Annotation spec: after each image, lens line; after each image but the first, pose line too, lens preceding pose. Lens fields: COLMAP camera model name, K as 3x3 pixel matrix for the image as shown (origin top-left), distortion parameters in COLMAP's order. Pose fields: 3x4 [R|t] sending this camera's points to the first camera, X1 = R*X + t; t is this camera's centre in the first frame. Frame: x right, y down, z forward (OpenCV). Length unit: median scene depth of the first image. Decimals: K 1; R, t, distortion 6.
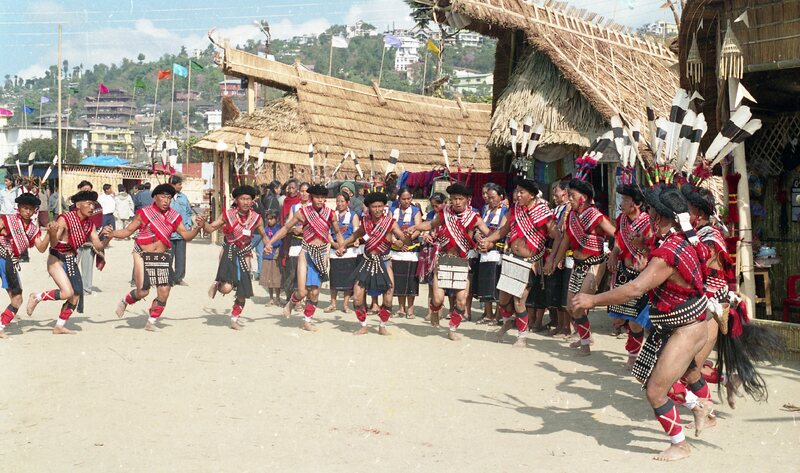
lens RADIAL K [[1170.5, 0, 404.7], [0, 1170.5, 195.4], [0, 0, 1]] dist [-0.063959, 0.000000]
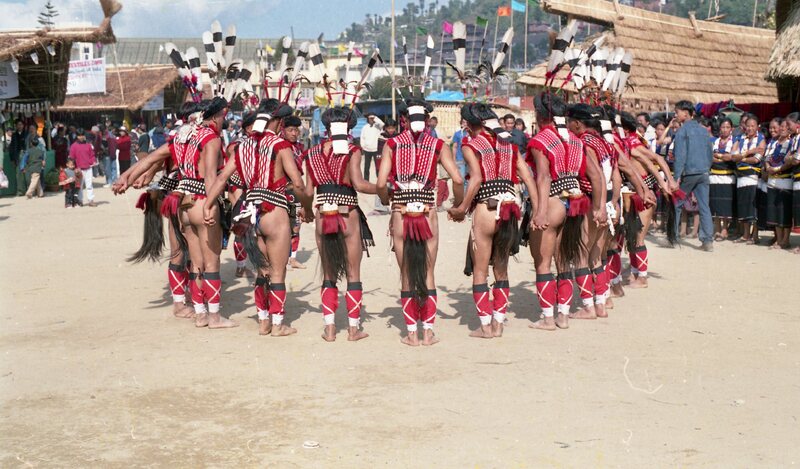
lens RADIAL K [[1170.5, 0, 404.9], [0, 1170.5, 244.8], [0, 0, 1]] dist [-0.063959, 0.000000]
pose [[0.954903, 0.016038, -0.296486, 0.041059], [0.013773, 0.995073, 0.098184, 0.000113], [0.296599, -0.097840, 0.949977, -0.062021]]
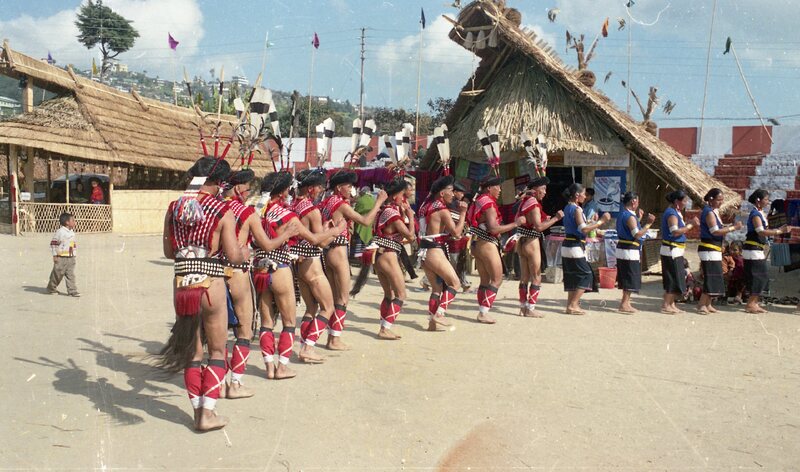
lens RADIAL K [[779.6, 0, 387.8], [0, 779.6, 226.2], [0, 0, 1]] dist [-0.047203, 0.000000]
pose [[0.836148, -0.022459, 0.548044, -0.248724], [-0.006684, 0.998670, 0.051123, -0.002728], [-0.548463, -0.046410, 0.834886, 0.219877]]
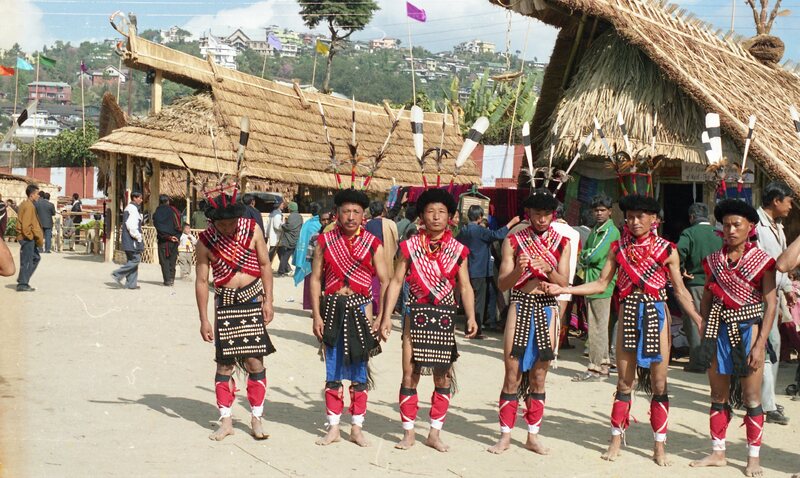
lens RADIAL K [[1173.3, 0, 392.9], [0, 1173.3, 222.8], [0, 0, 1]] dist [-0.093034, 0.000000]
pose [[0.987320, 0.022430, 0.157149, -0.093613], [-0.024346, 0.999651, 0.010277, -0.001317], [-0.156863, -0.013973, 0.987522, 0.113909]]
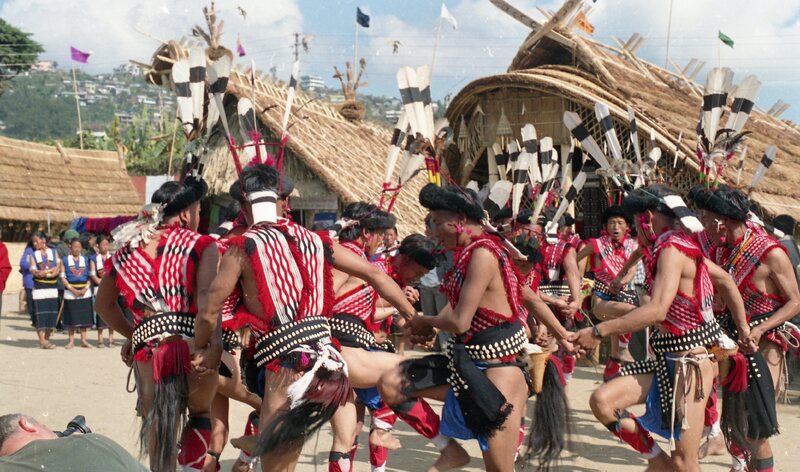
lens RADIAL K [[1170.5, 0, 401.3], [0, 1170.5, 236.4], [0, 0, 1]] dist [-0.063959, 0.000000]
pose [[0.901511, -0.013796, 0.432537, -0.132645], [0.013309, 0.999903, 0.004153, -0.002566], [-0.432552, 0.002013, 0.901607, -0.054283]]
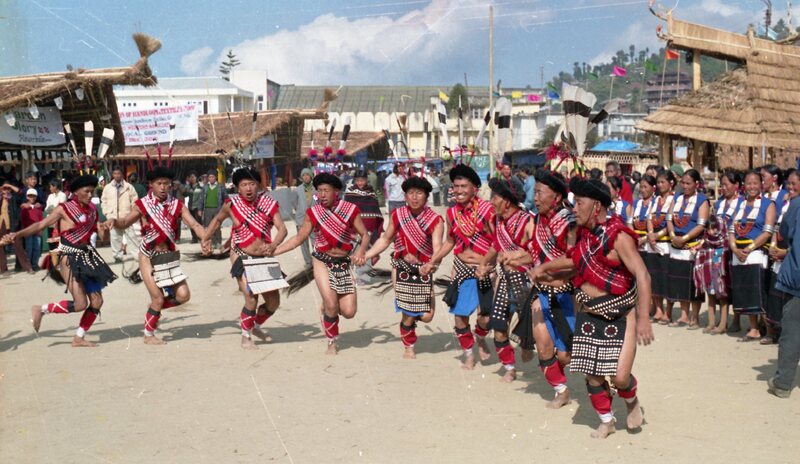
lens RADIAL K [[1185.9, 0, 418.3], [0, 1185.9, 264.0], [0, 0, 1]] dist [-0.109022, 0.000000]
pose [[0.891208, 0.023261, -0.452999, 0.092933], [0.009107, 0.997565, 0.069140, -0.000326], [0.453504, -0.065744, 0.888826, 0.081511]]
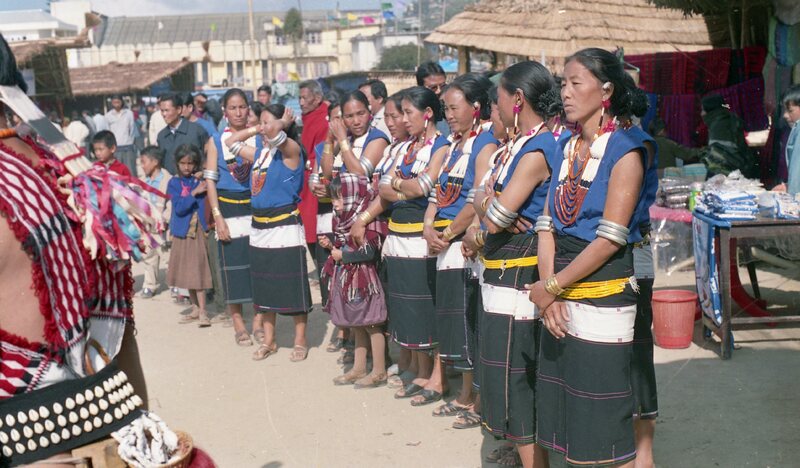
lens RADIAL K [[1170.5, 0, 405.7], [0, 1170.5, 241.2], [0, 0, 1]] dist [-0.063959, 0.000000]
pose [[0.930996, -0.005339, -0.364991, 0.090080], [0.050942, 0.992009, 0.115430, -0.000169], [0.361457, -0.126058, 0.923828, 0.255703]]
